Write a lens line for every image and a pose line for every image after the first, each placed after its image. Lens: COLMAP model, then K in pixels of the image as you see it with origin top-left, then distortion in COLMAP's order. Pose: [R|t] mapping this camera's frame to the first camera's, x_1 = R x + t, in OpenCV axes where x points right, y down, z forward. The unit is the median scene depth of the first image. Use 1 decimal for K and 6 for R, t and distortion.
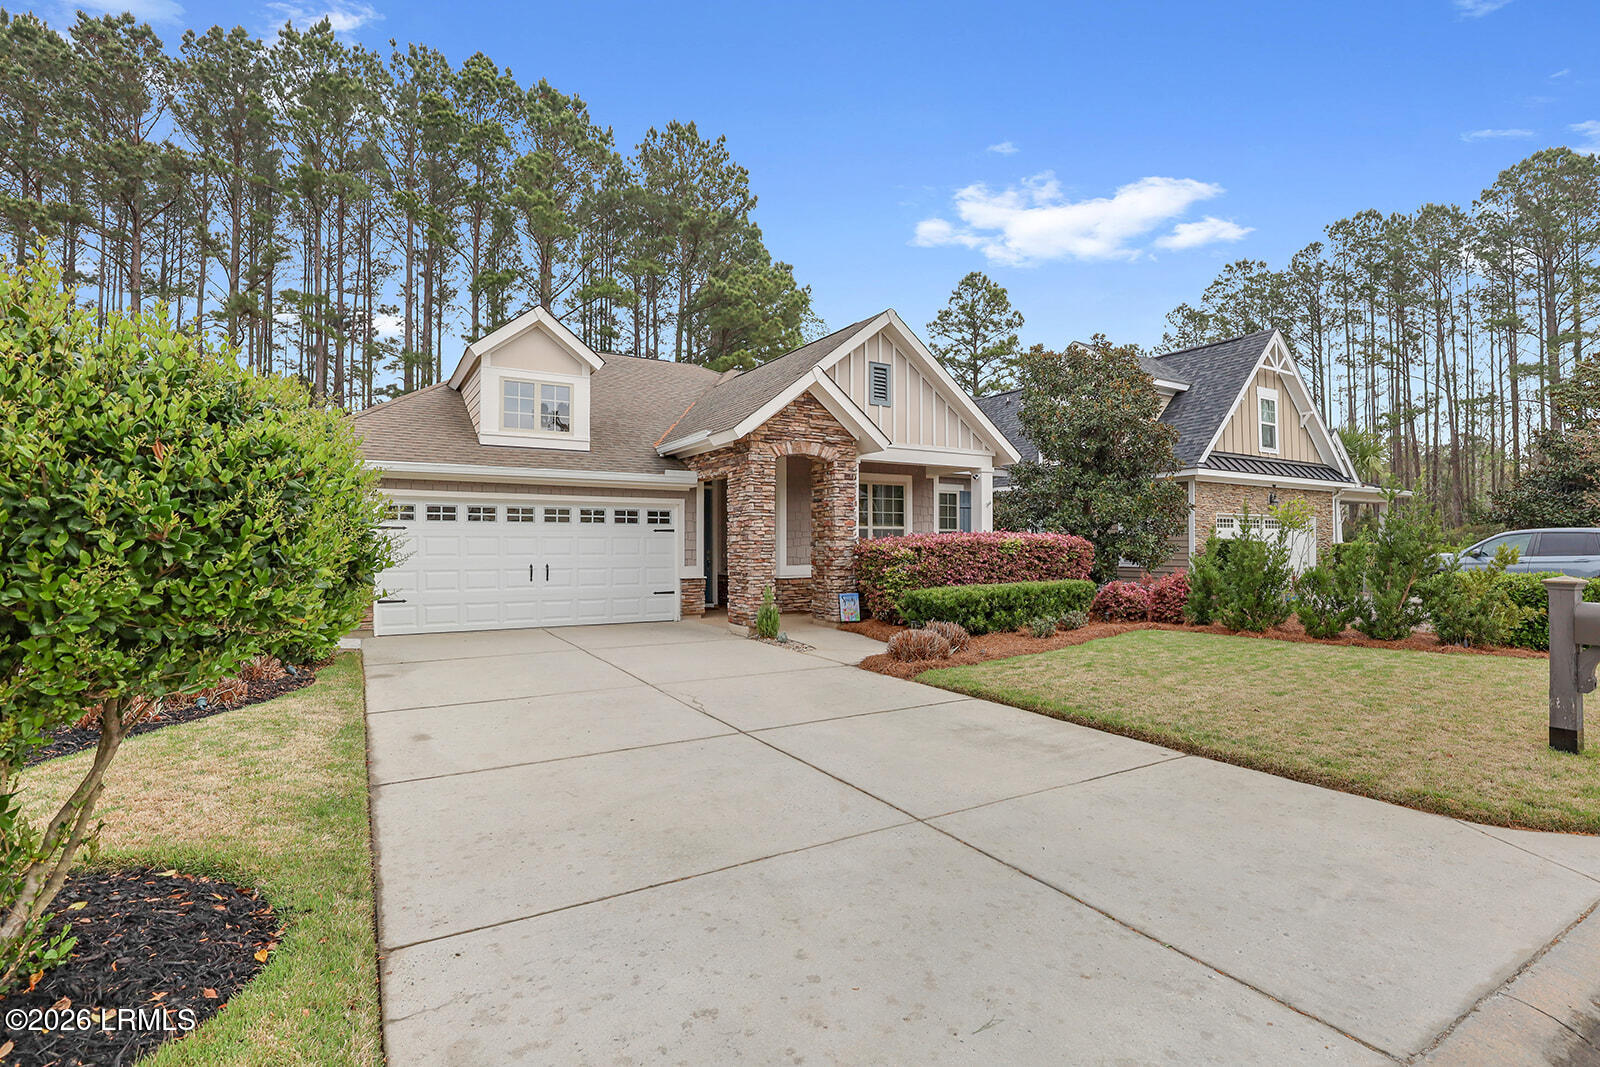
lens RADIAL K [[748.4, 0, 801.3], [0, 748.4, 531.5], [0, 0, 1]] dist [-0.026452, 0.001102]
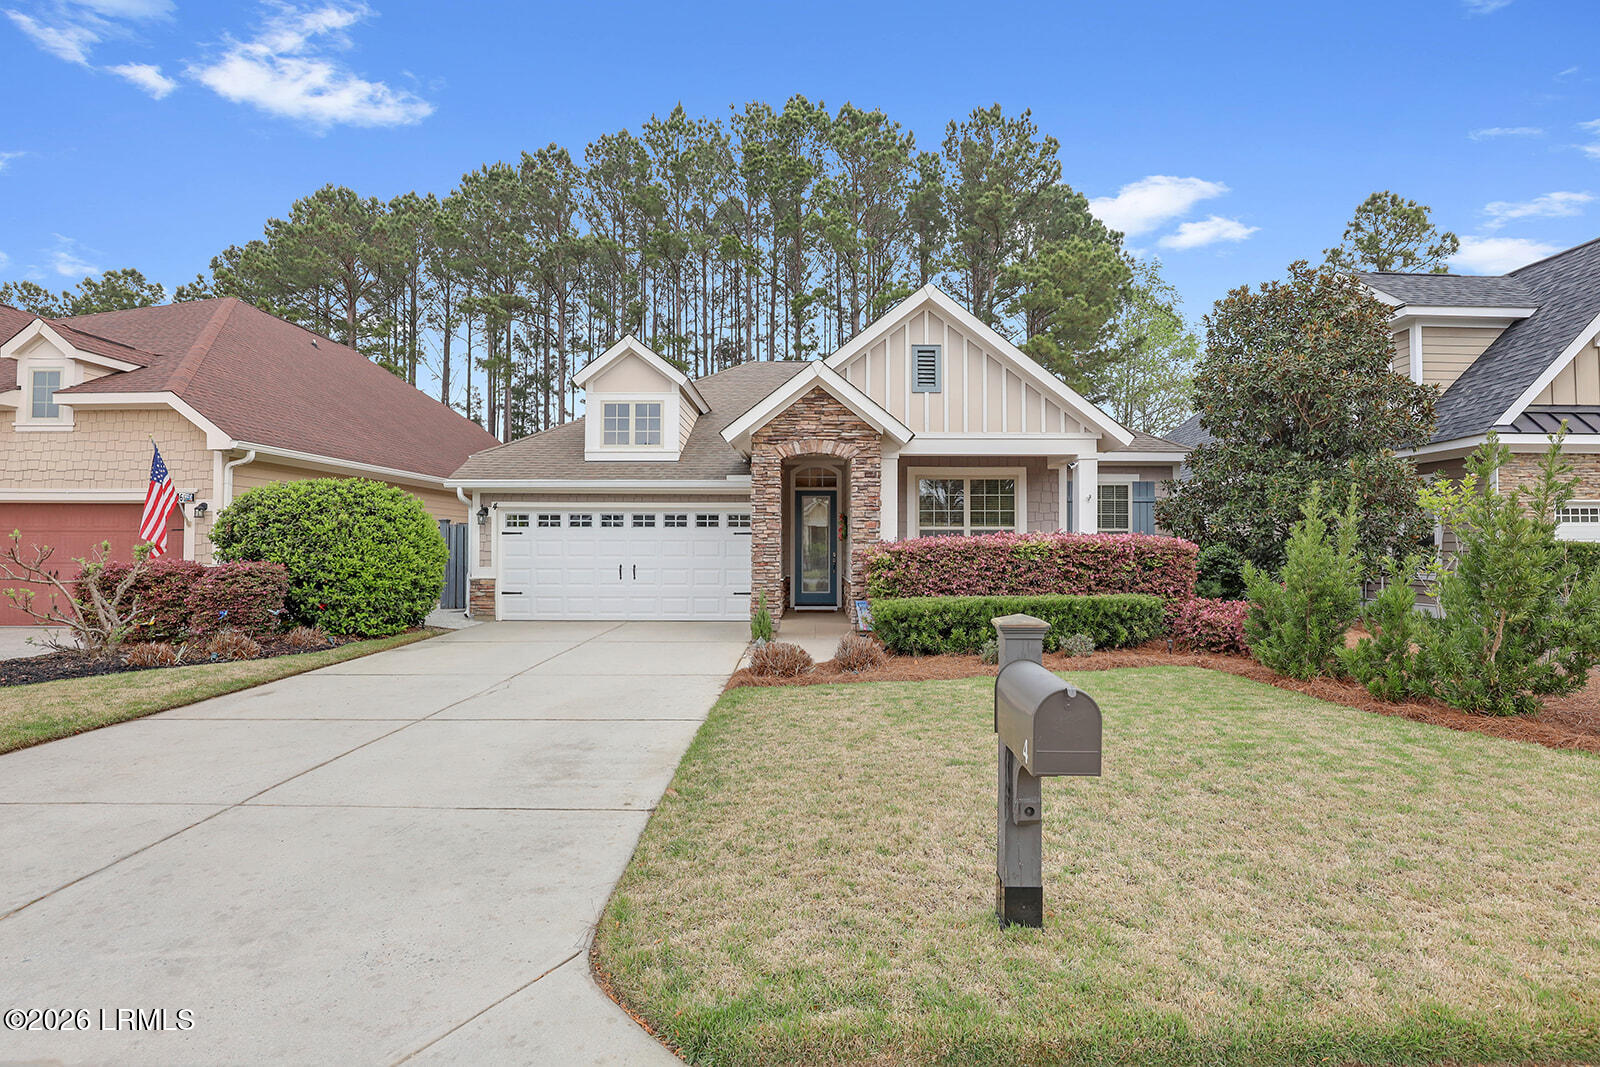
lens RADIAL K [[753.2, 0, 800.6], [0, 753.2, 535.0], [0, 0, 1]] dist [-0.020912, -0.001372]
pose [[0.862896, -0.005730, -0.505348, 0.431256], [0.007905, 0.999966, 0.002159, -0.000882], [0.505319, -0.005858, 0.862913, 0.146452]]
